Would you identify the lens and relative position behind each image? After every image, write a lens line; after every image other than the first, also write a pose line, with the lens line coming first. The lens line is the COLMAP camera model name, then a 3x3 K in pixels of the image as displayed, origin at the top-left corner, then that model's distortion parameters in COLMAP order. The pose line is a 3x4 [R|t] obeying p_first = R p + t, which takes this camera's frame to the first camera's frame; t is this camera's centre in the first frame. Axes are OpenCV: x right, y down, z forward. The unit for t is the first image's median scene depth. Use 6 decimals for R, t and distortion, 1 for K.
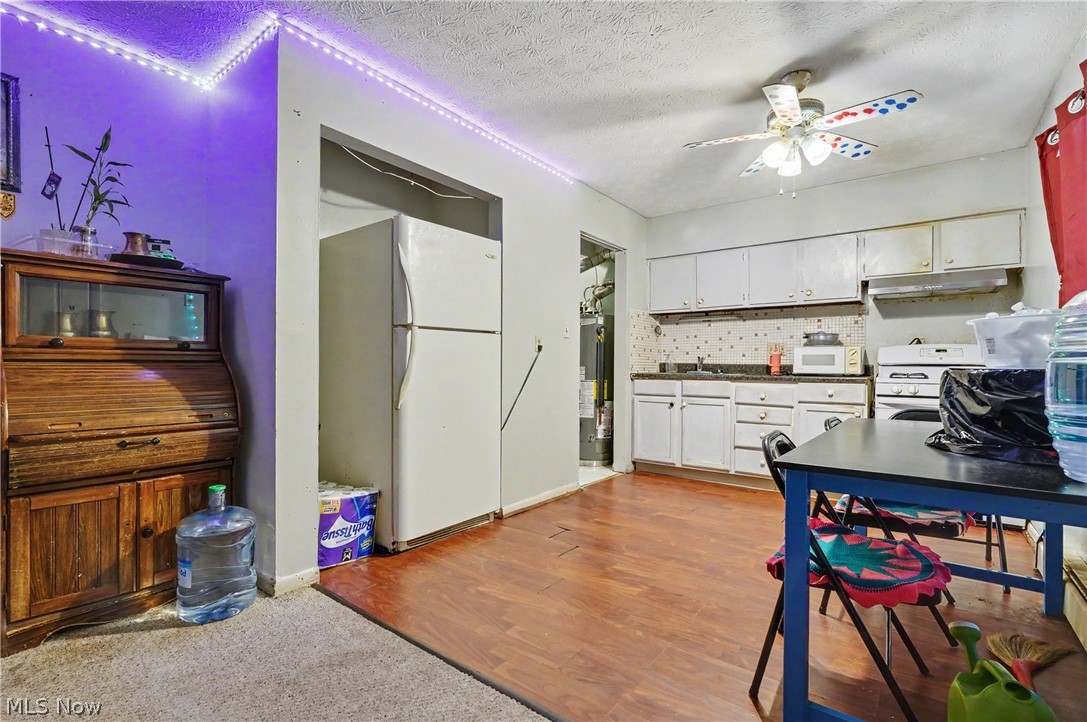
lens RADIAL K [[500.6, 0, 538.7], [0, 500.6, 365.9], [0, 0, 1]] dist [-0.007659, 0.000118]
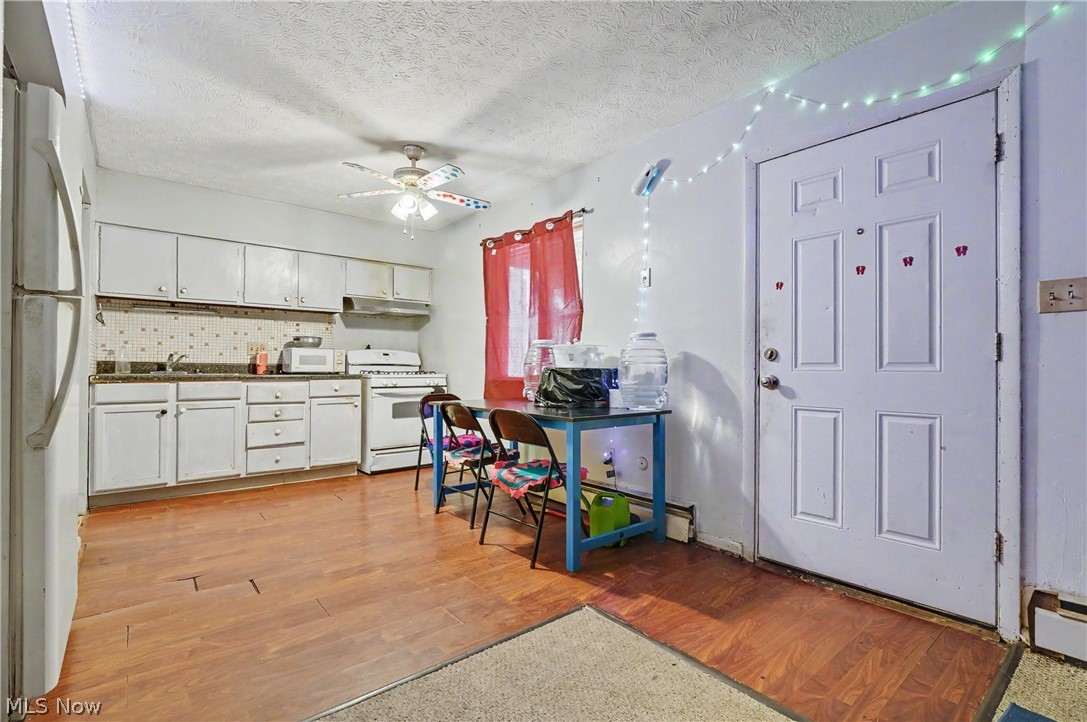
lens RADIAL K [[500.6, 0, 545.3], [0, 500.6, 365.6], [0, 0, 1]] dist [-0.007659, 0.000118]
pose [[0.206349, -0.000881, 0.978478, -0.415564], [-0.002552, 0.999996, 0.001438, -0.002055], [-0.978475, -0.002794, 0.206346, 0.220724]]
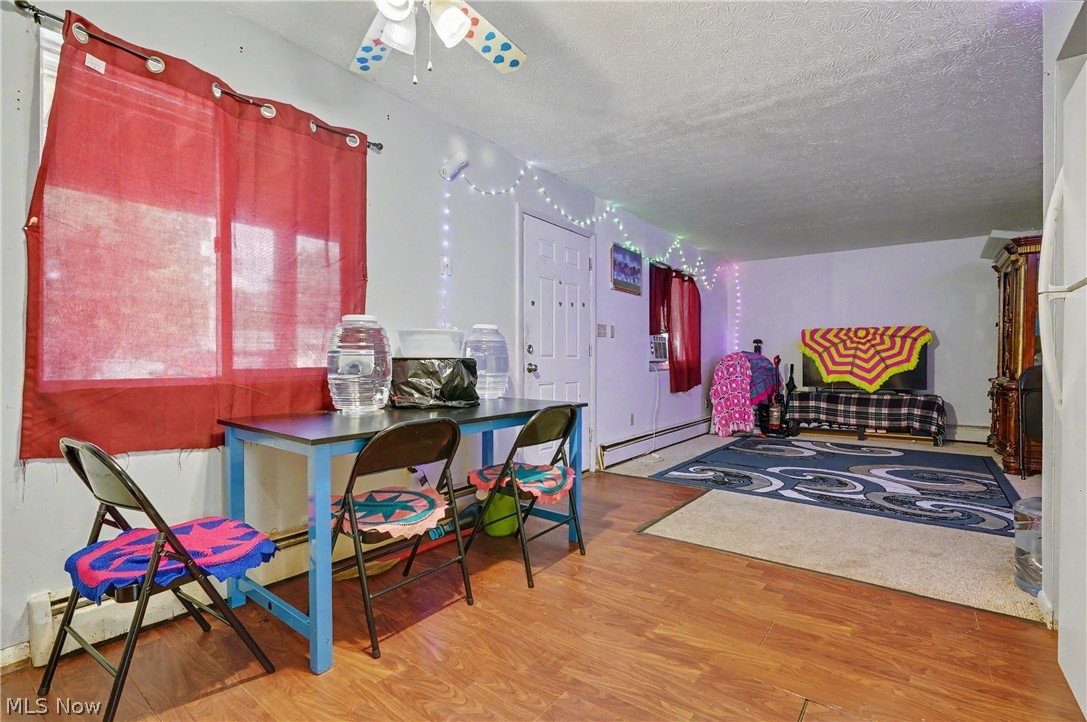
lens RADIAL K [[500.6, 0, 547.5], [0, 500.6, 360.1], [0, 0, 1]] dist [-0.007659, 0.000118]
pose [[-0.999620, -0.006579, -0.026770, 0.210849], [-0.006589, 0.999978, 0.000264, 0.003767], [0.026768, 0.000441, -0.999642, 0.946225]]
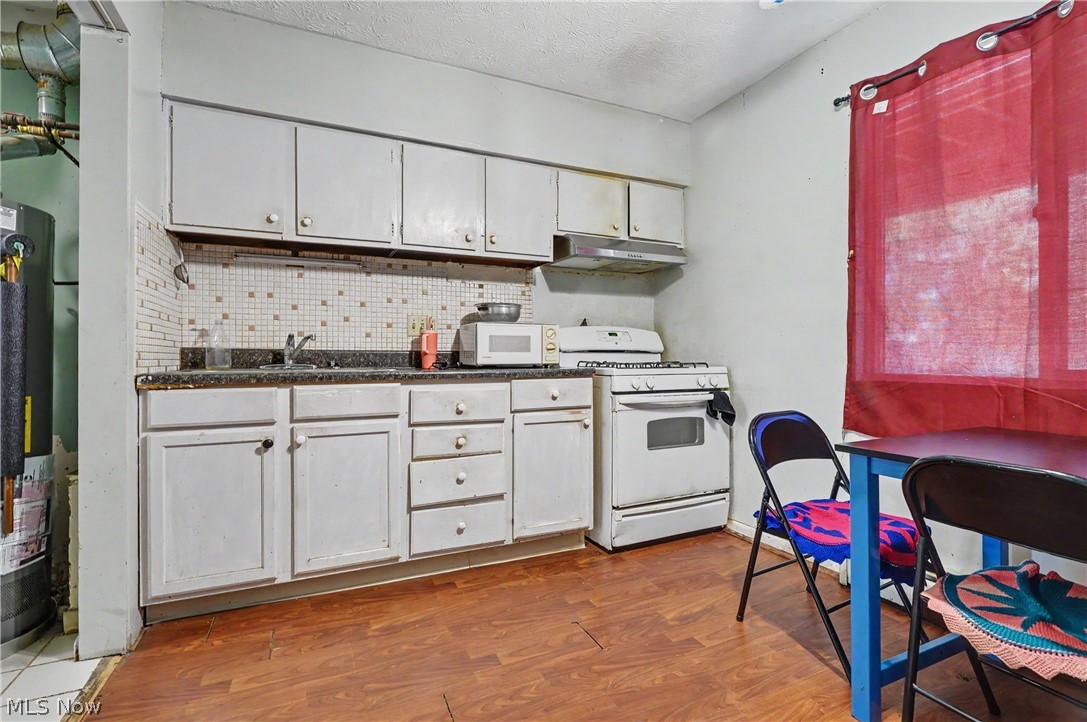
lens RADIAL K [[500.6, 0, 540.3], [0, 500.6, 356.3], [0, 0, 1]] dist [-0.007659, 0.000118]
pose [[0.454738, -0.007567, 0.890593, -0.008484], [0.005622, 0.999968, 0.005625, 0.000975], [-0.890608, 0.002449, 0.454766, 0.609510]]
